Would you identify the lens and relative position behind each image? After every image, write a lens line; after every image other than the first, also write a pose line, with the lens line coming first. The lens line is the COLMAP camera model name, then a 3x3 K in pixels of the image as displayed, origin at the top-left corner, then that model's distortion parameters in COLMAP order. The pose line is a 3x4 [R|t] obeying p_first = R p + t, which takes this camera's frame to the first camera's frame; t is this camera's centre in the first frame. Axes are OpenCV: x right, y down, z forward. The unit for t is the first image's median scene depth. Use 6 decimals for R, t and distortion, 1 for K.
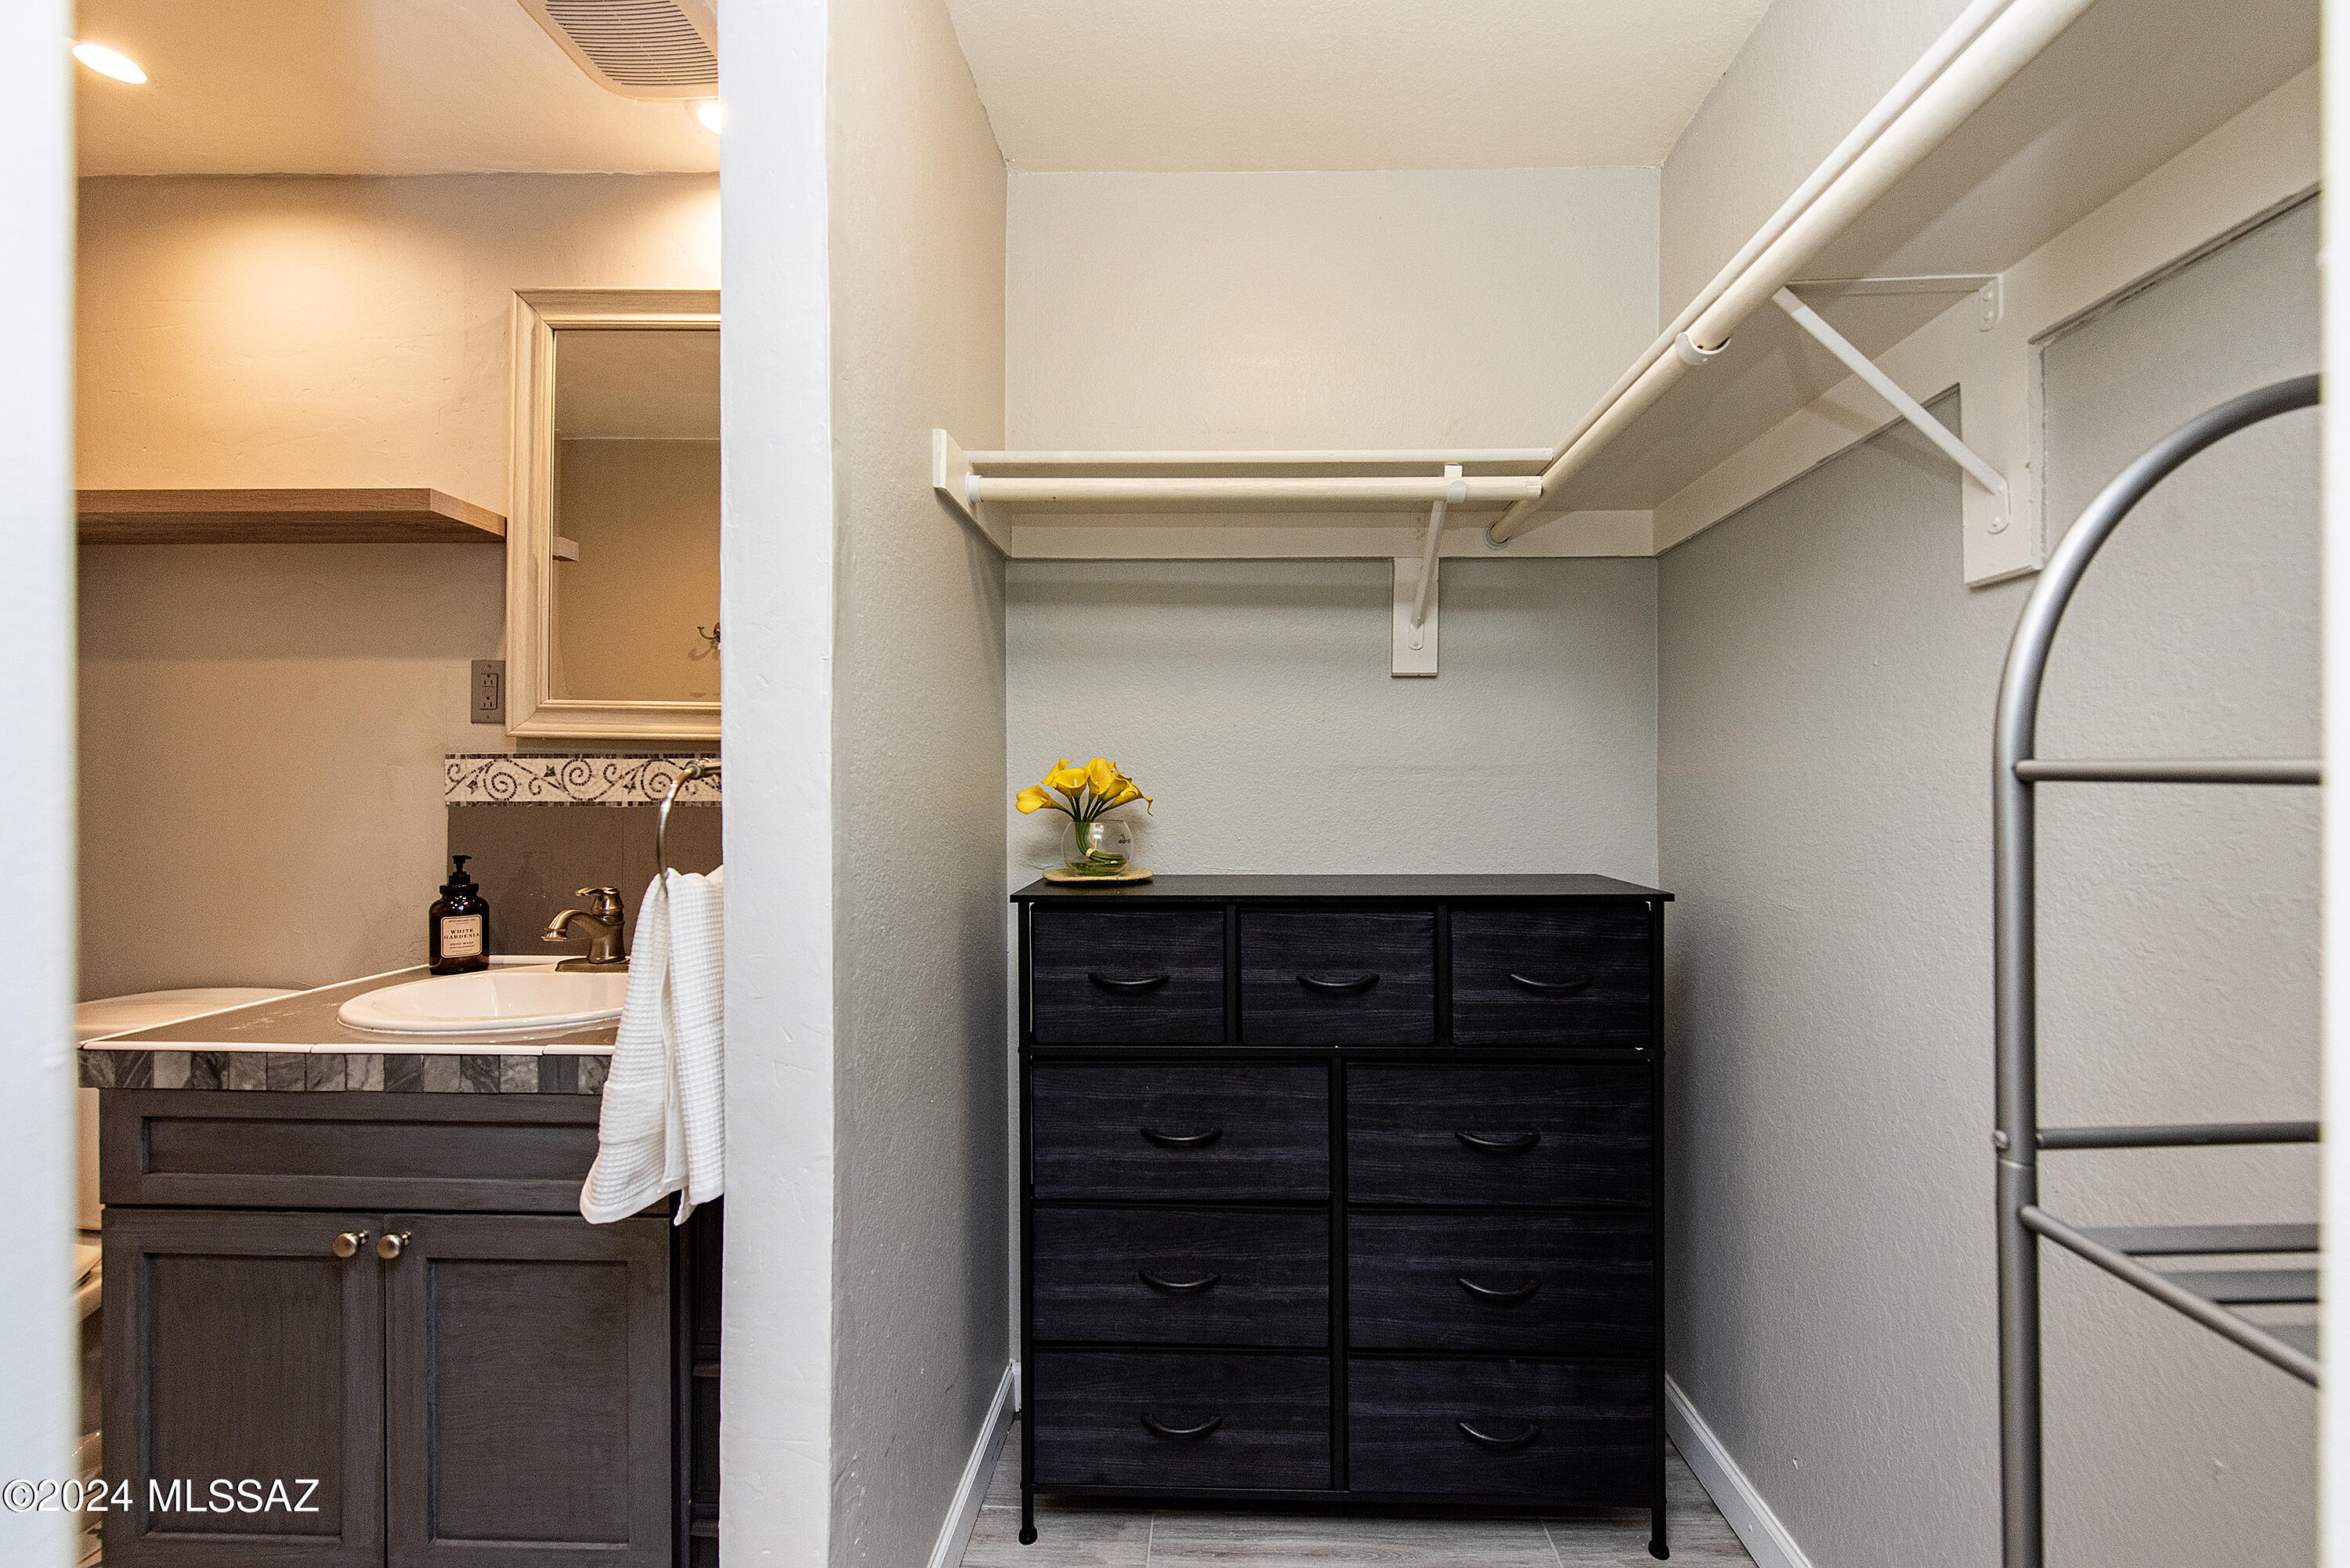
lens RADIAL K [[970.2, 0, 1245.9], [0, 970.2, 789.6], [0, 0, 1]] dist [0.012912, -0.003314]
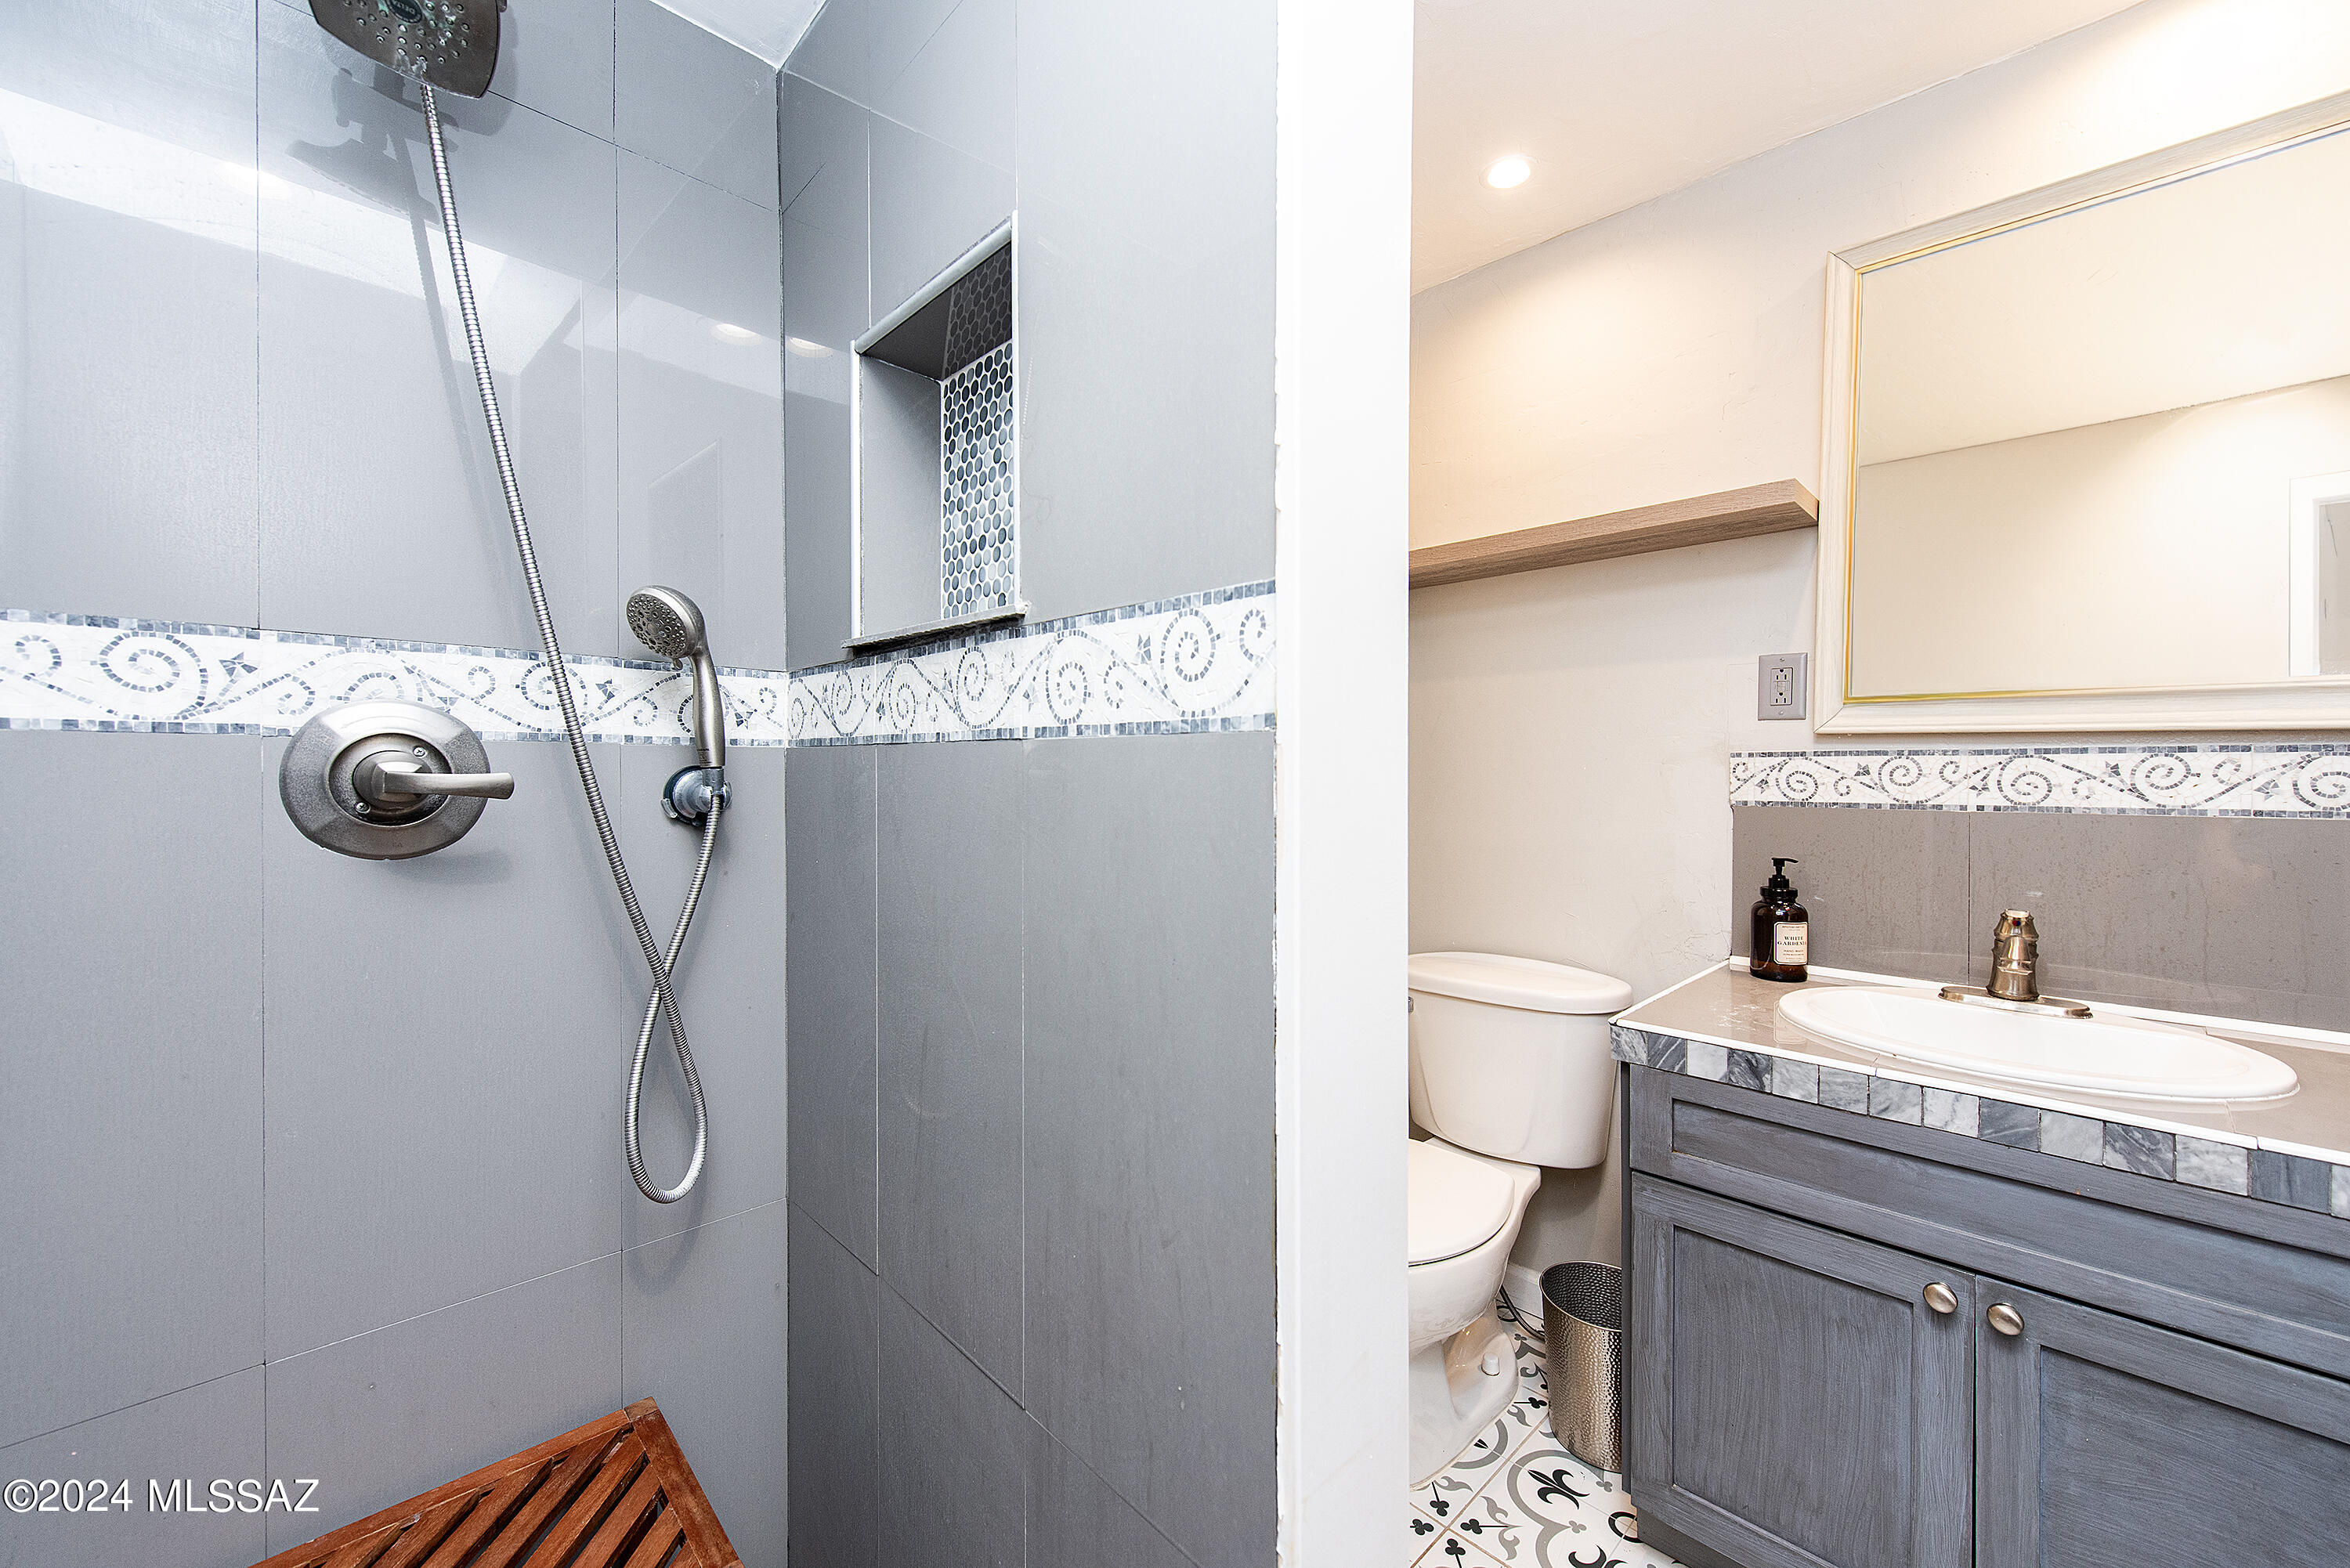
lens RADIAL K [[970.2, 0, 1146.0], [0, 970.2, 775.1], [0, 0, 1]] dist [0.012912, -0.003314]
pose [[0.706476, 0.005385, -0.707716, -0.577791], [-0.001456, 0.999980, 0.006155, -0.019806], [0.707735, -0.003318, 0.706470, -0.121840]]
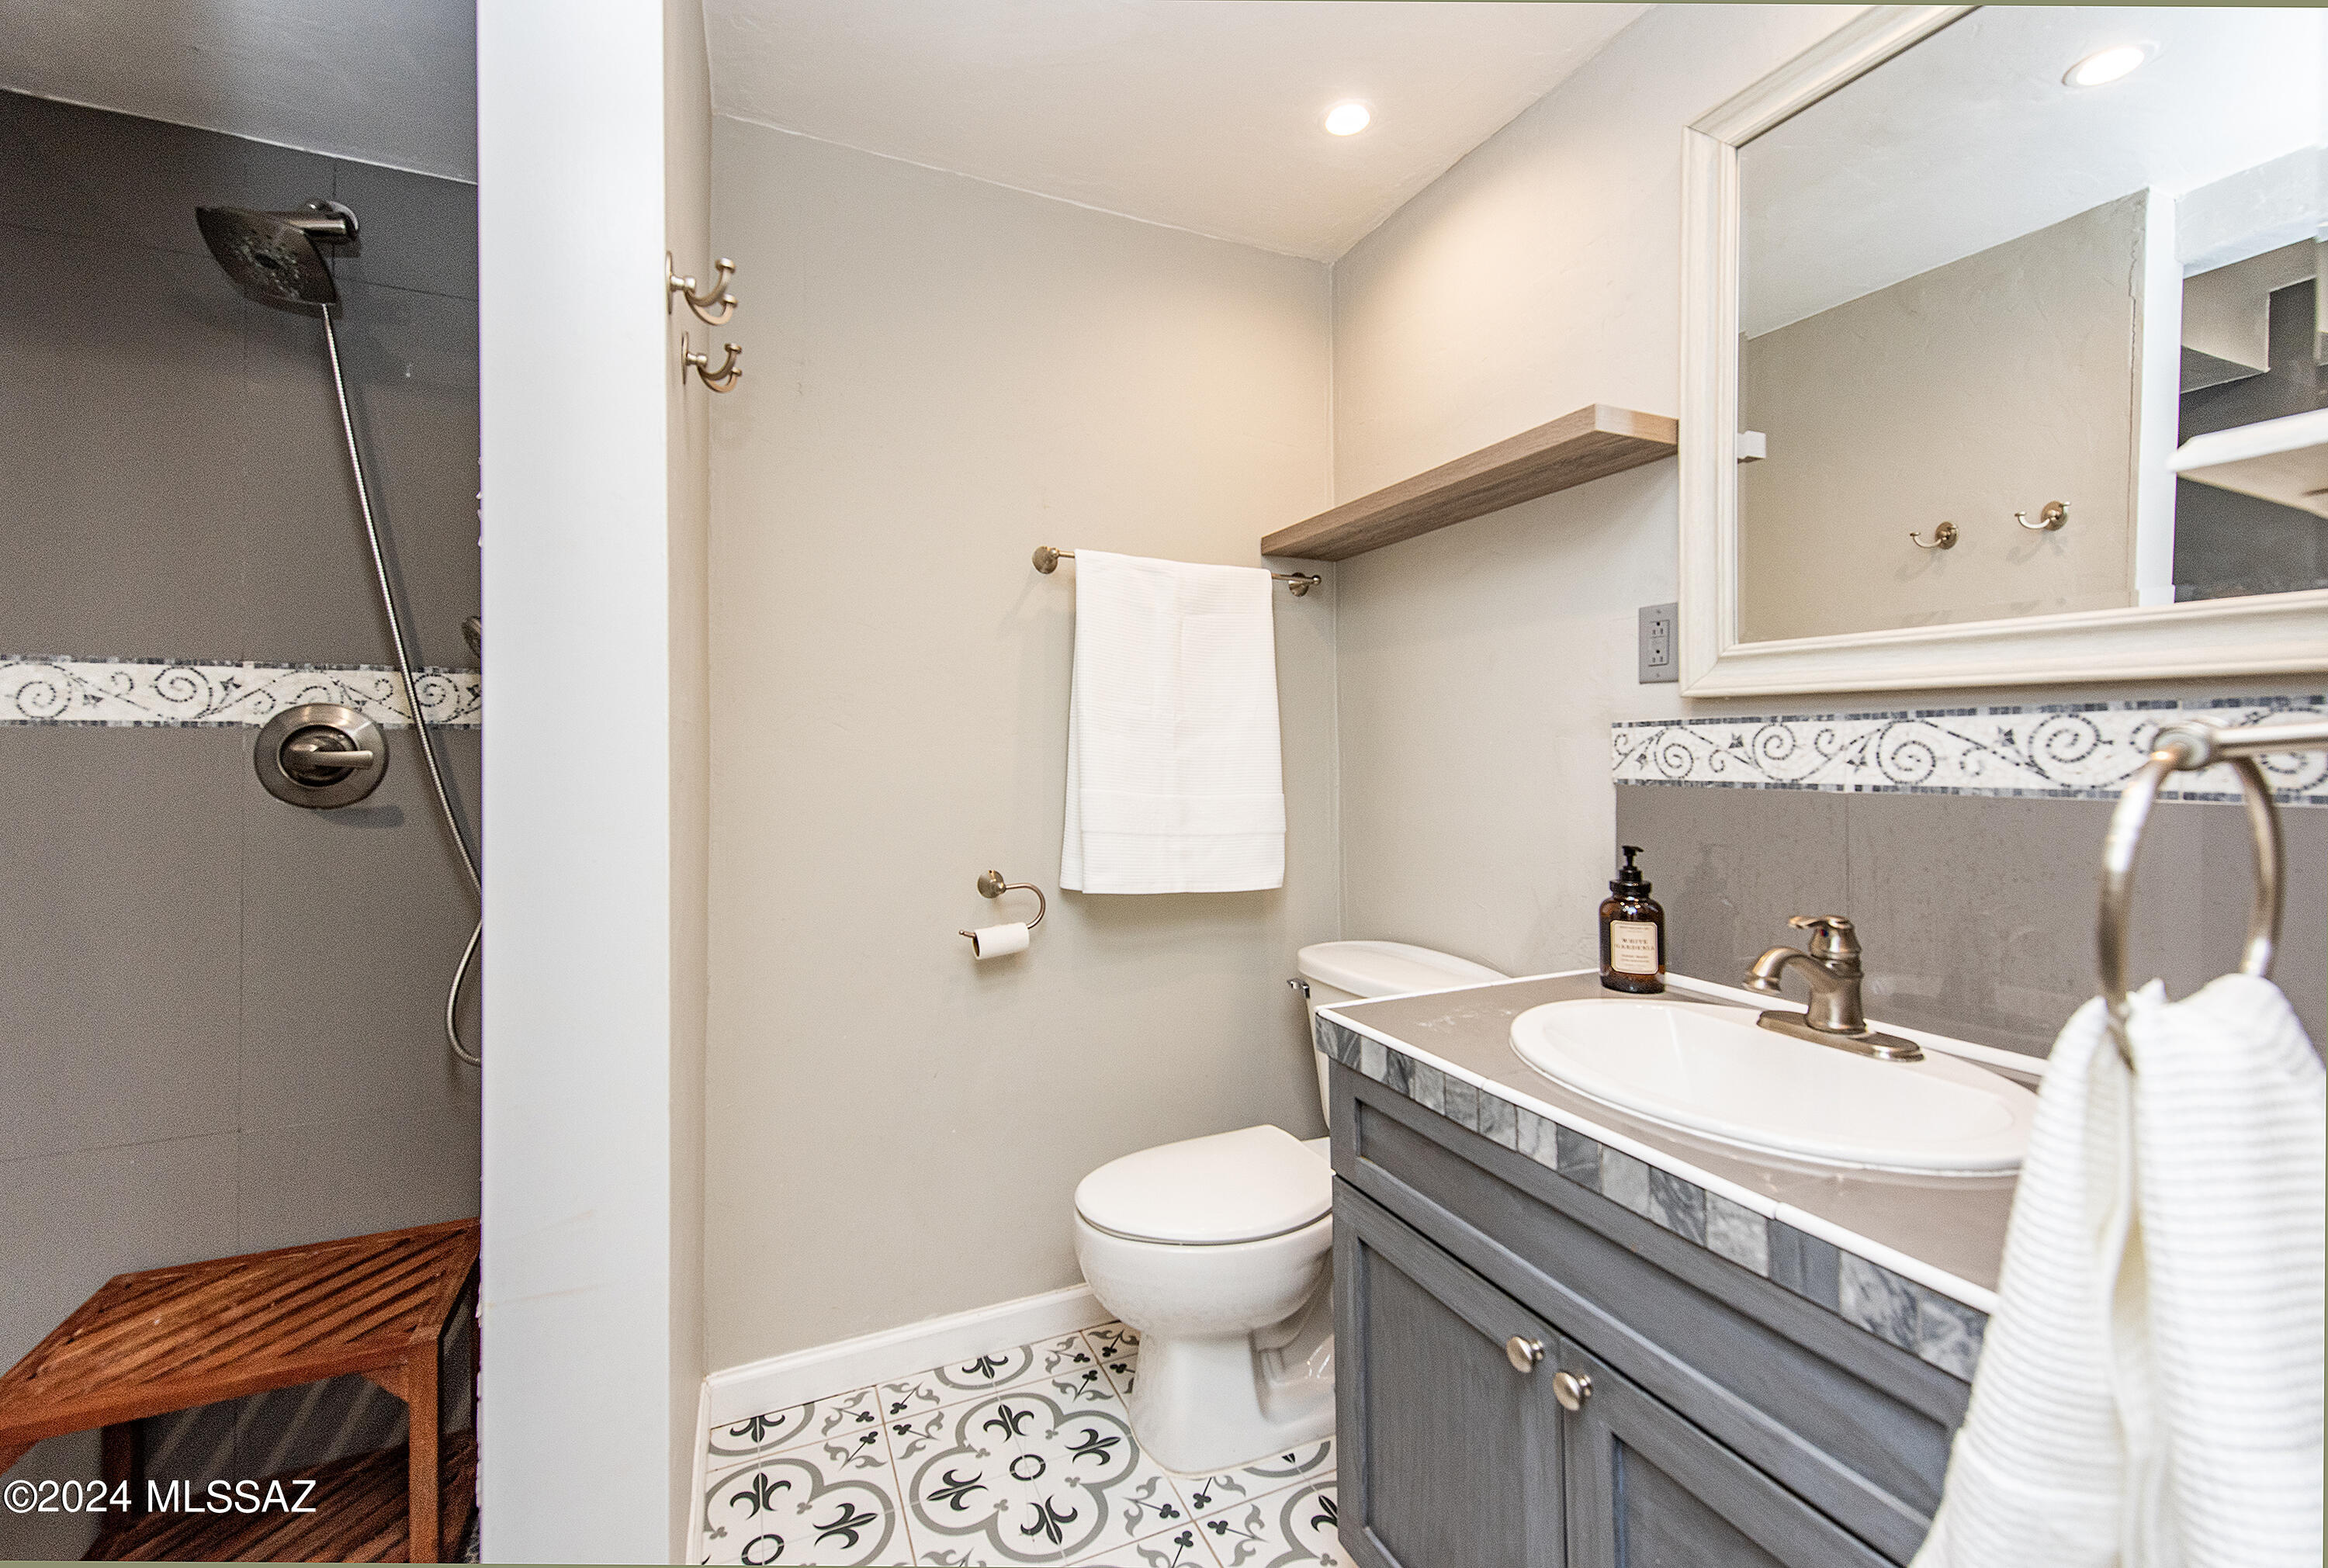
lens RADIAL K [[961.1, 0, 1086.4], [0, 961.1, 736.7], [0, 0, 1]] dist [0.012912, -0.003314]
pose [[0.384876, -0.018520, -0.922782, -0.238731], [0.004334, 0.999824, -0.018259, -0.011516], [0.922958, 0.003028, 0.384889, 0.275967]]
